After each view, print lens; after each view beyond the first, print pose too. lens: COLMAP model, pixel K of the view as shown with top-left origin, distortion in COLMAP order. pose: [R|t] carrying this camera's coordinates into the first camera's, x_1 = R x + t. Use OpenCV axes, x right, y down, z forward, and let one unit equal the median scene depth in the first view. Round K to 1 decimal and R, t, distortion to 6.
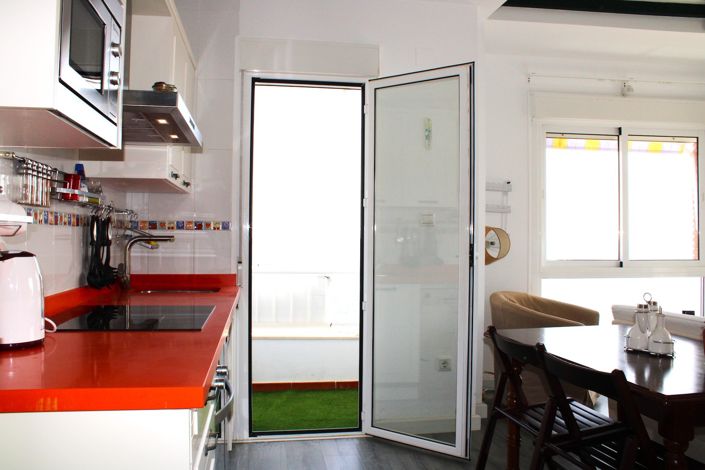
lens RADIAL K [[579.2, 0, 352.5], [0, 579.2, 235.0], [0, 0, 1]] dist [-0.160160, 0.130570]
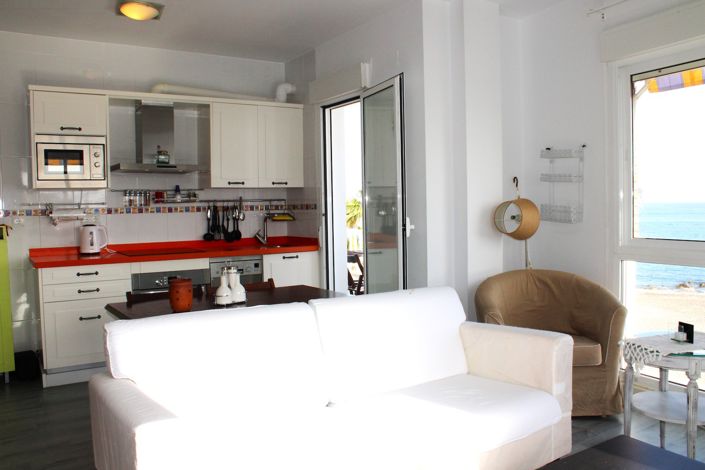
lens RADIAL K [[579.2, 0, 352.5], [0, 579.2, 235.0], [0, 0, 1]] dist [-0.160160, 0.130570]
pose [[0.462003, 0.012826, -0.886786, 1.202851], [0.016620, 0.999595, 0.023117, 0.026036], [0.886723, -0.025419, 0.461603, 0.372408]]
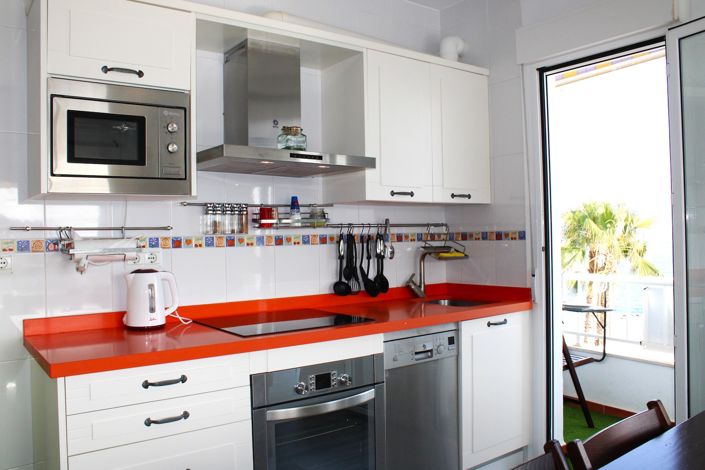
lens RADIAL K [[579.2, 0, 352.5], [0, 579.2, 235.0], [0, 0, 1]] dist [-0.160160, 0.130570]
pose [[0.520735, -0.032967, -0.853081, 0.421076], [0.019362, 0.999453, -0.026804, 0.002849], [0.853499, -0.002560, 0.521089, 0.291043]]
